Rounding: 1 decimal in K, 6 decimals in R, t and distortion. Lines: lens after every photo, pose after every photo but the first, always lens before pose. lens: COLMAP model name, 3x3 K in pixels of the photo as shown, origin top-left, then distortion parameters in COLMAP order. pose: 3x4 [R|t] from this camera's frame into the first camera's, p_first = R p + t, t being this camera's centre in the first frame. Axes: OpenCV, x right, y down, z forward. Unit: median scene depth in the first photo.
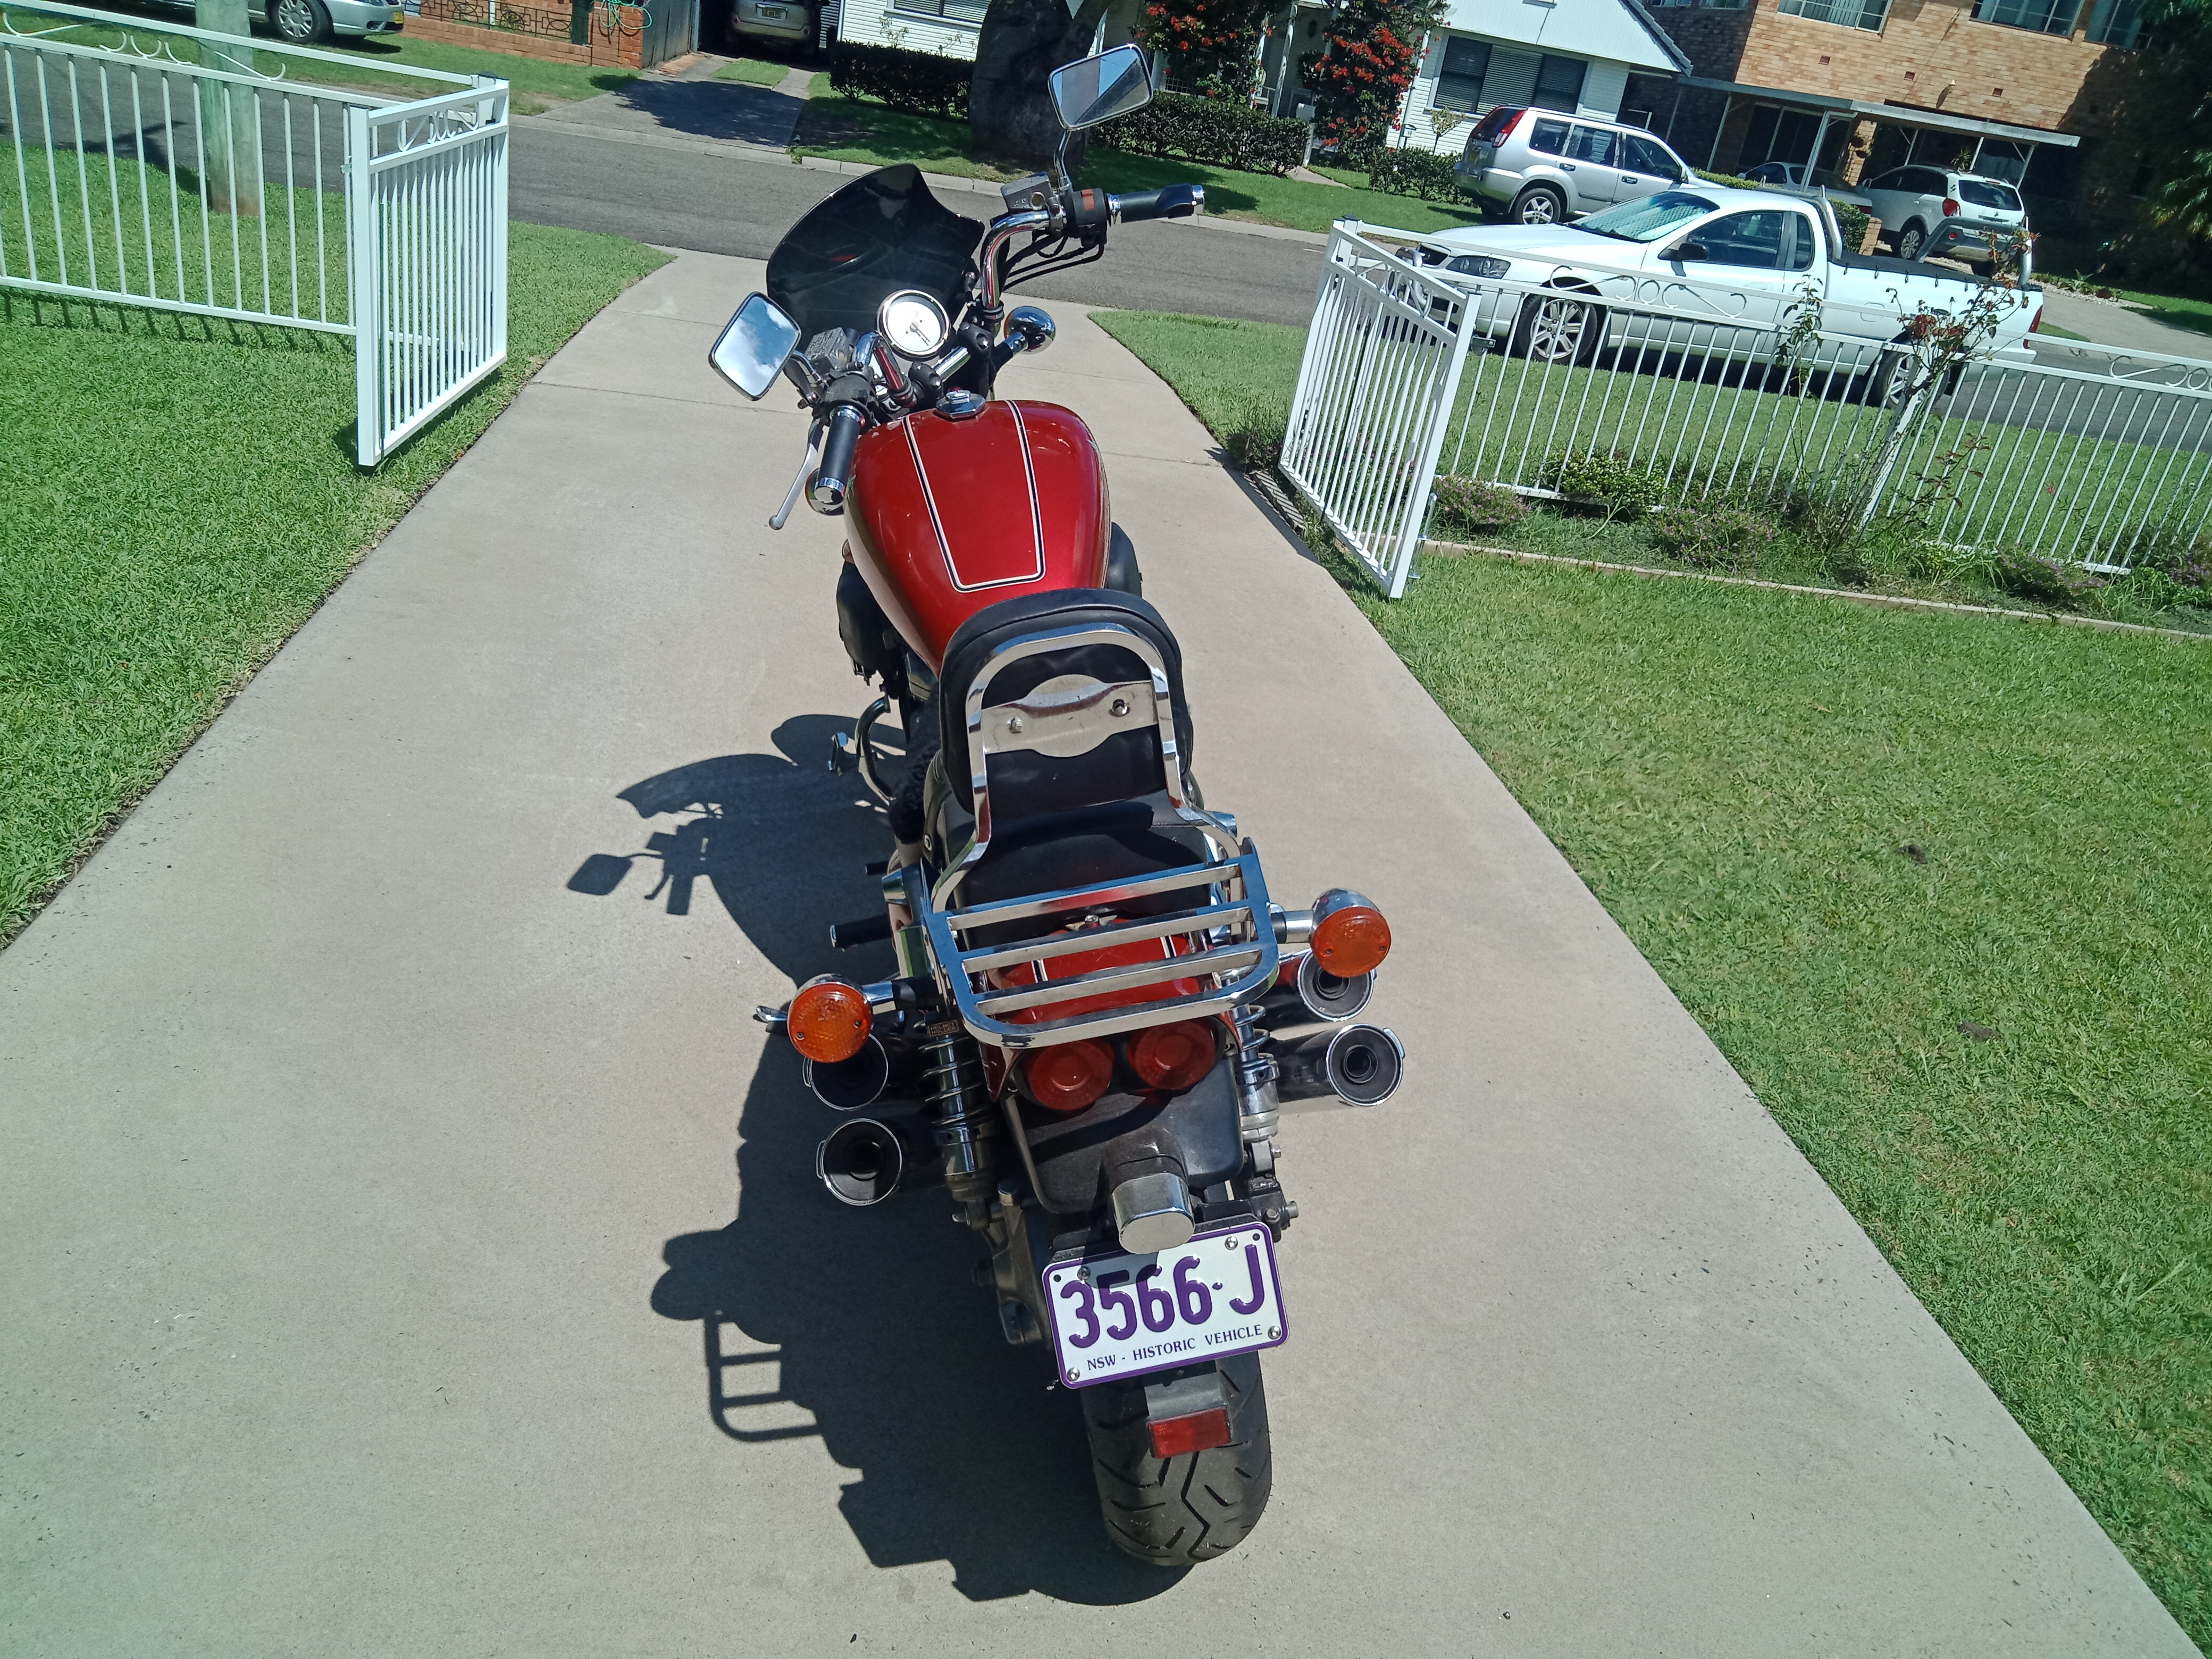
lens RADIAL K [[1635.5, 0, 1112.4], [0, 1635.5, 827.8], [0, 0, 1]] dist [0.018721, 0.003655]
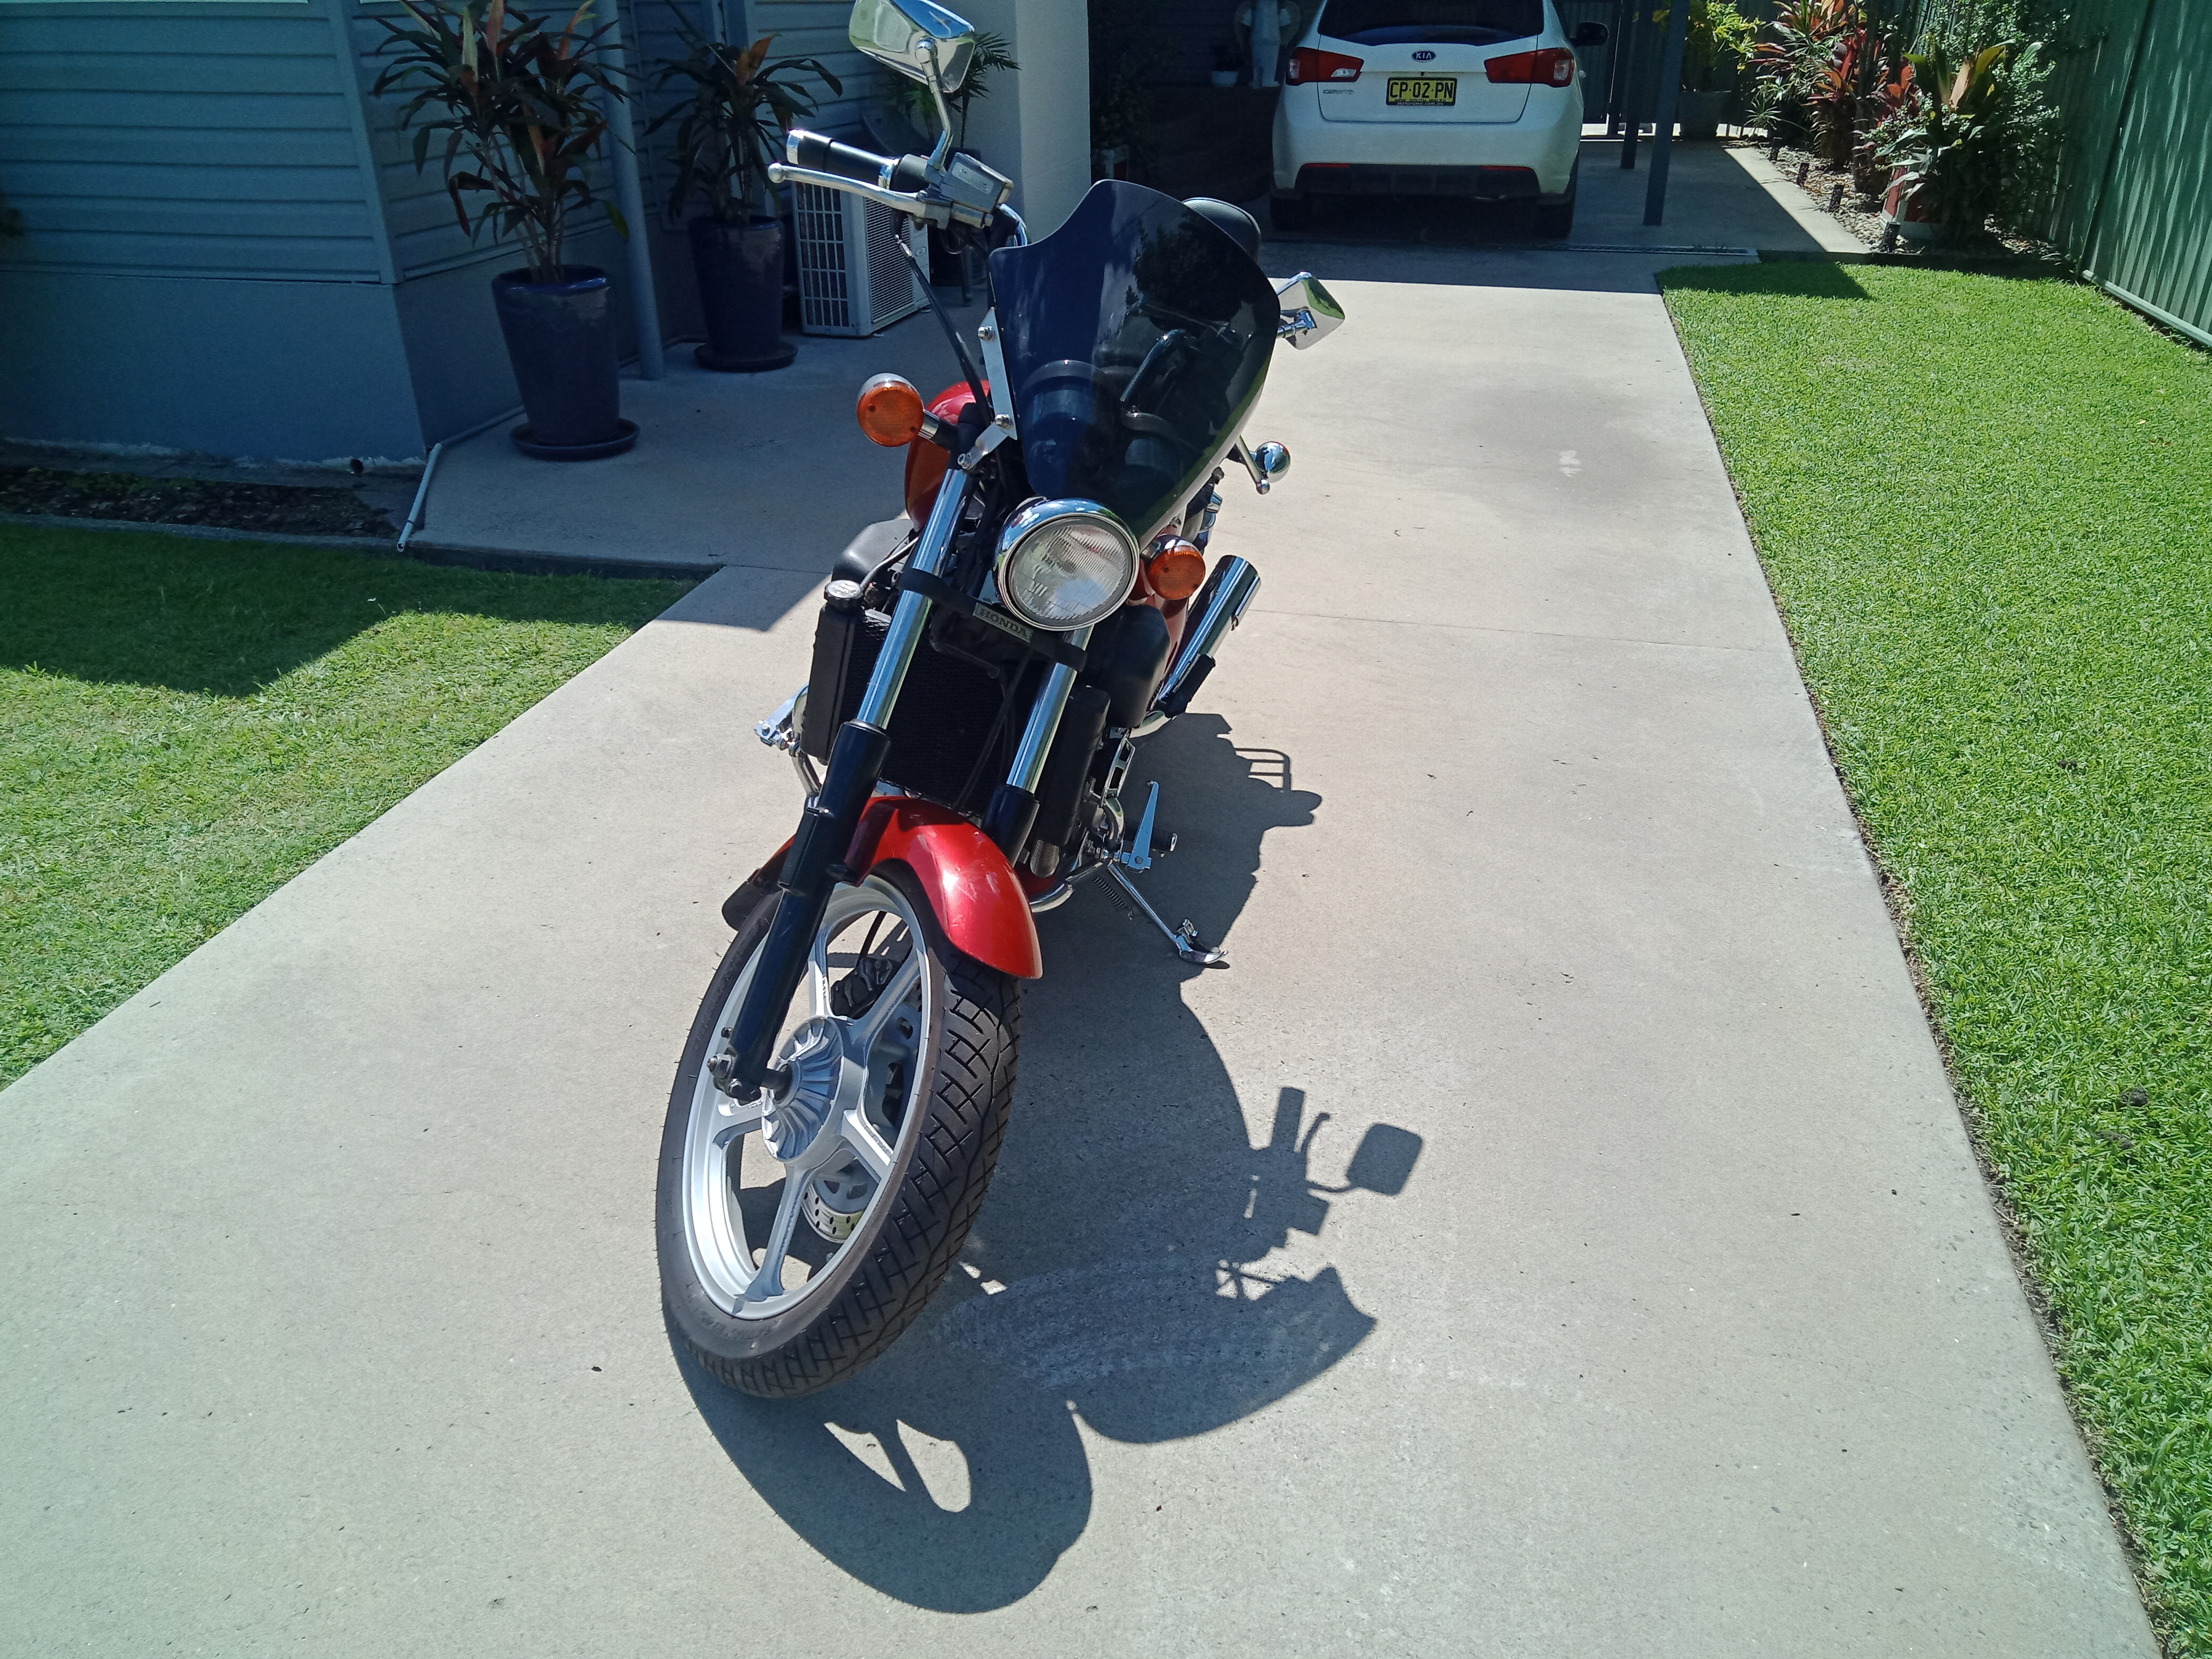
lens RADIAL K [[1635.5, 0, 1103.4], [0, 1635.5, 825.0], [0, 0, 1]] dist [0.018721, 0.003655]
pose [[-0.922175, -0.303744, 0.239444, -0.154210], [0.017864, 0.584971, 0.810858, -0.330520], [-0.386361, 0.752030, -0.534019, 0.636138]]
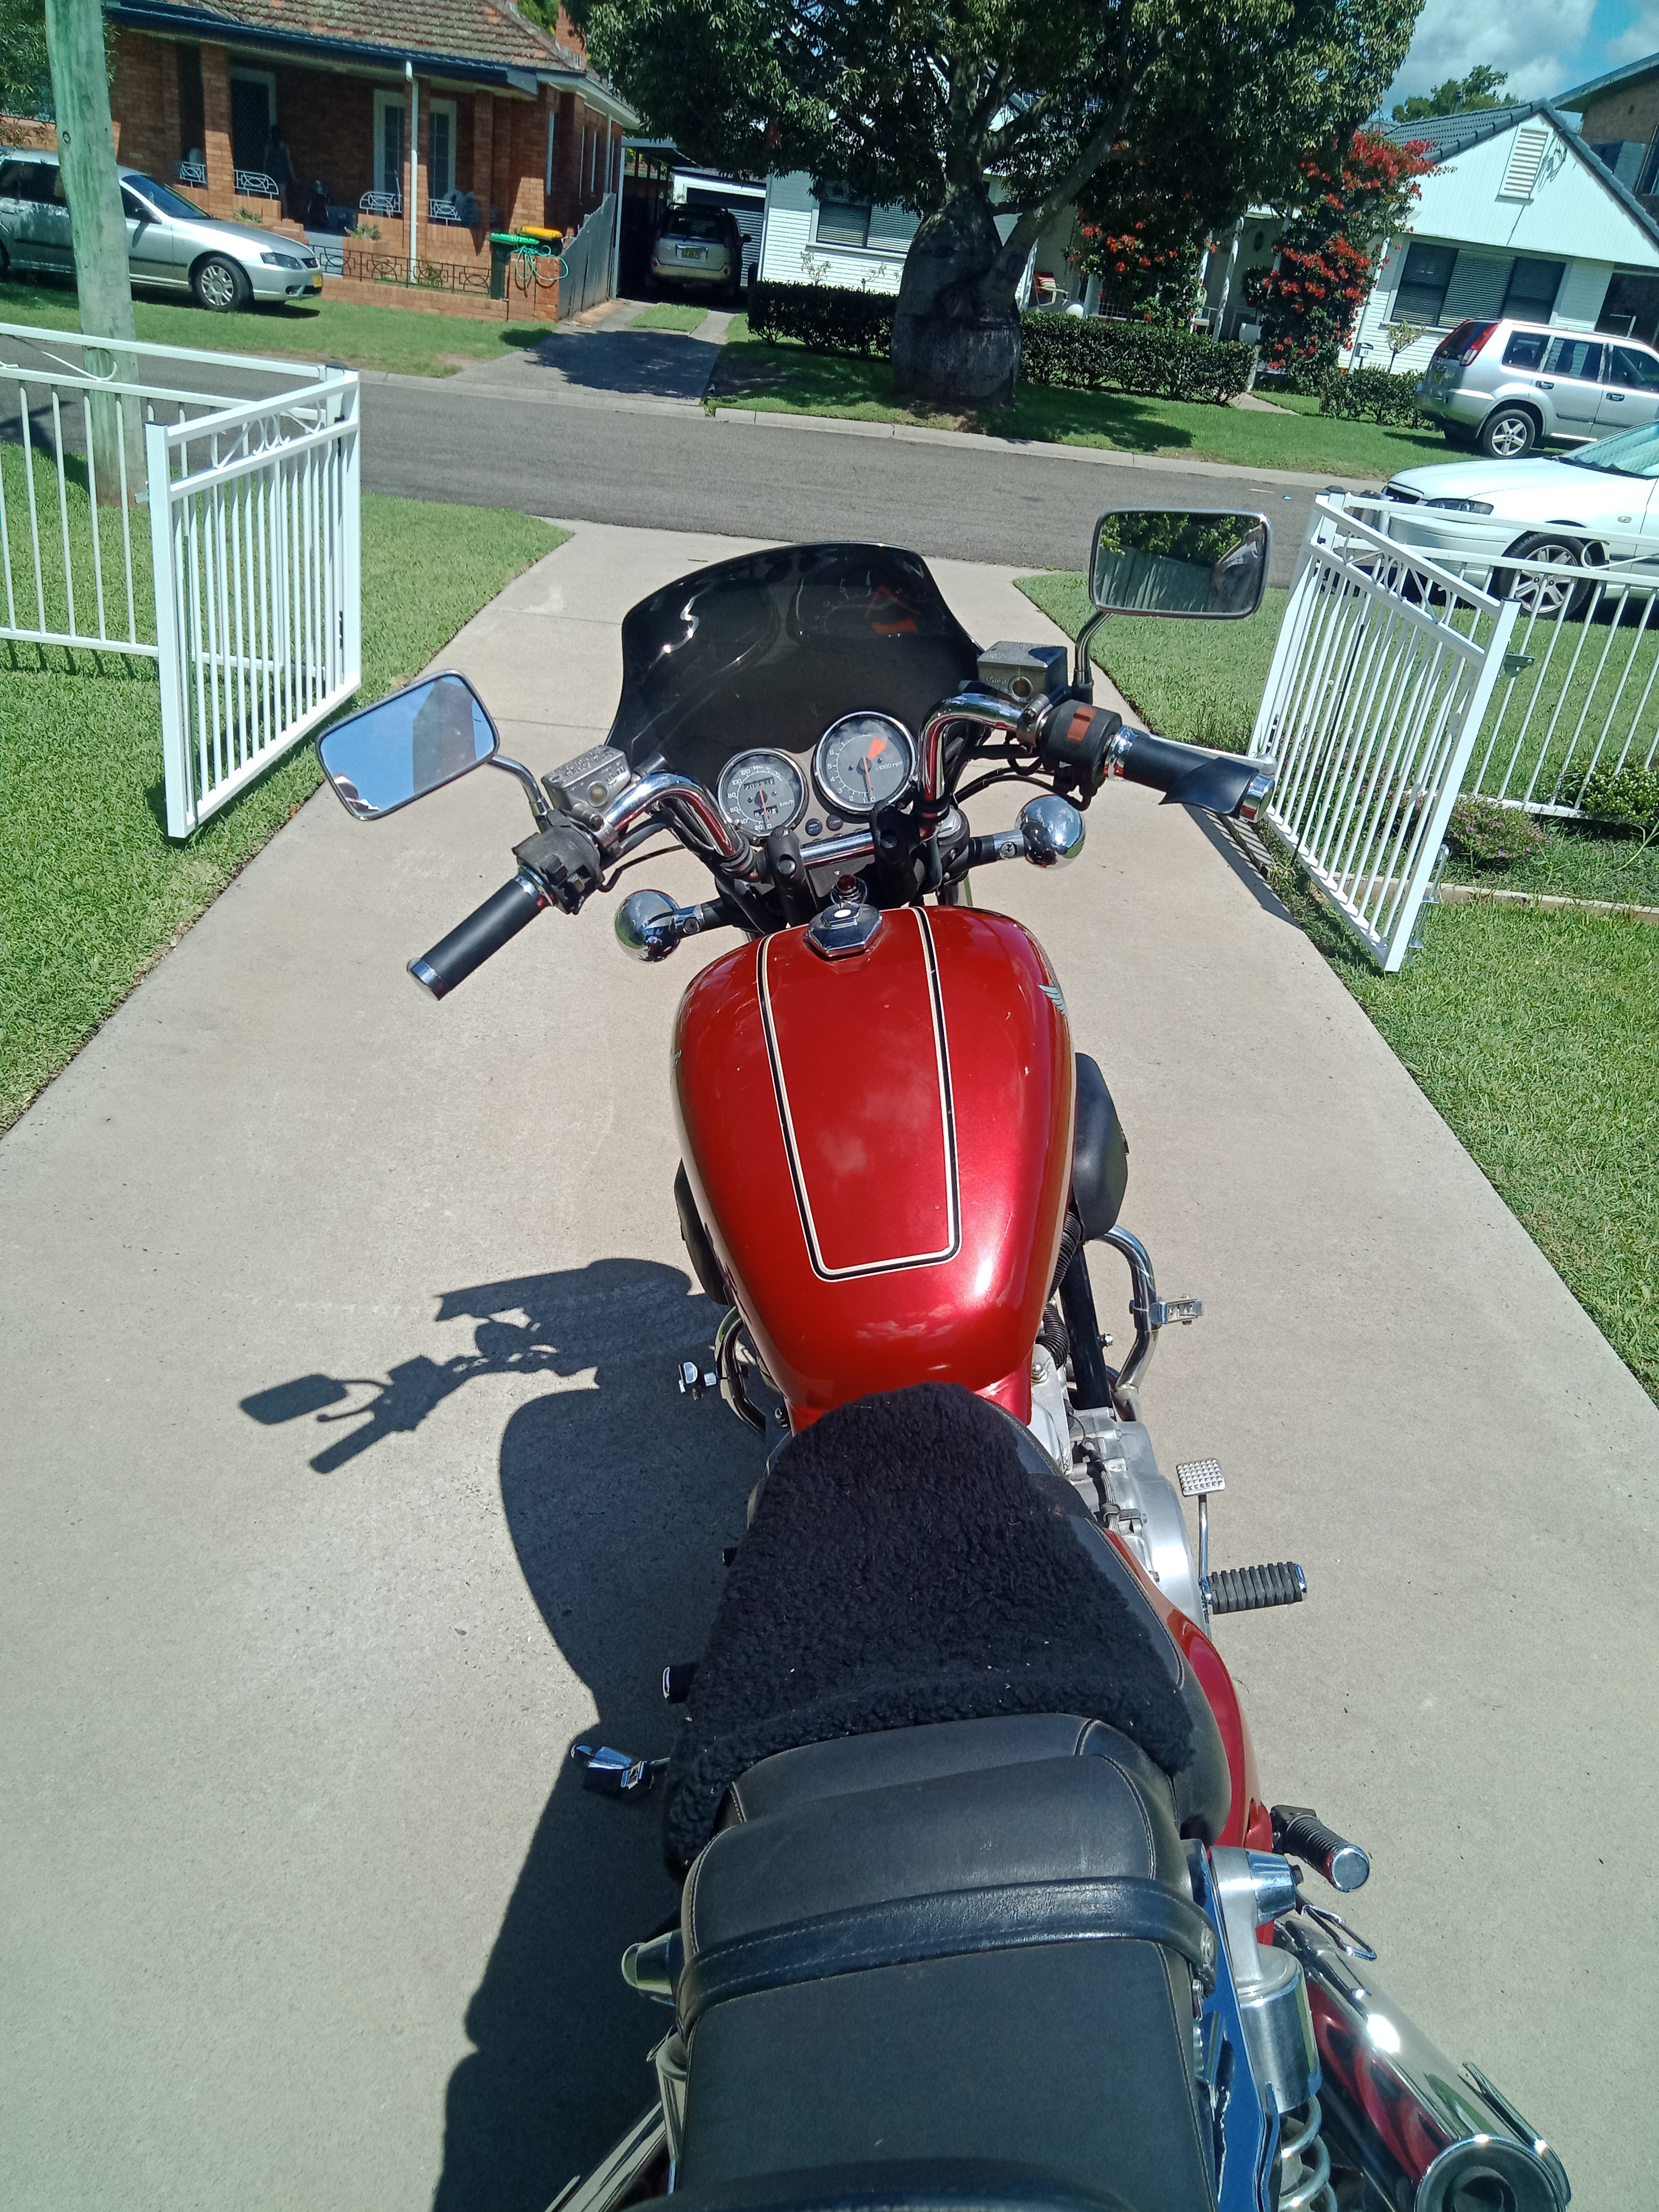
lens RADIAL K [[1635.5, 0, 821.3], [0, 1635.5, 1120.2], [0, 0, 1]] dist [0.018721, 0.003655]
pose [[0.992222, 0.020016, -0.122865, -0.006179], [-0.016085, 0.999329, 0.032903, -0.076916], [0.123441, -0.030671, 0.991878, 0.130875]]
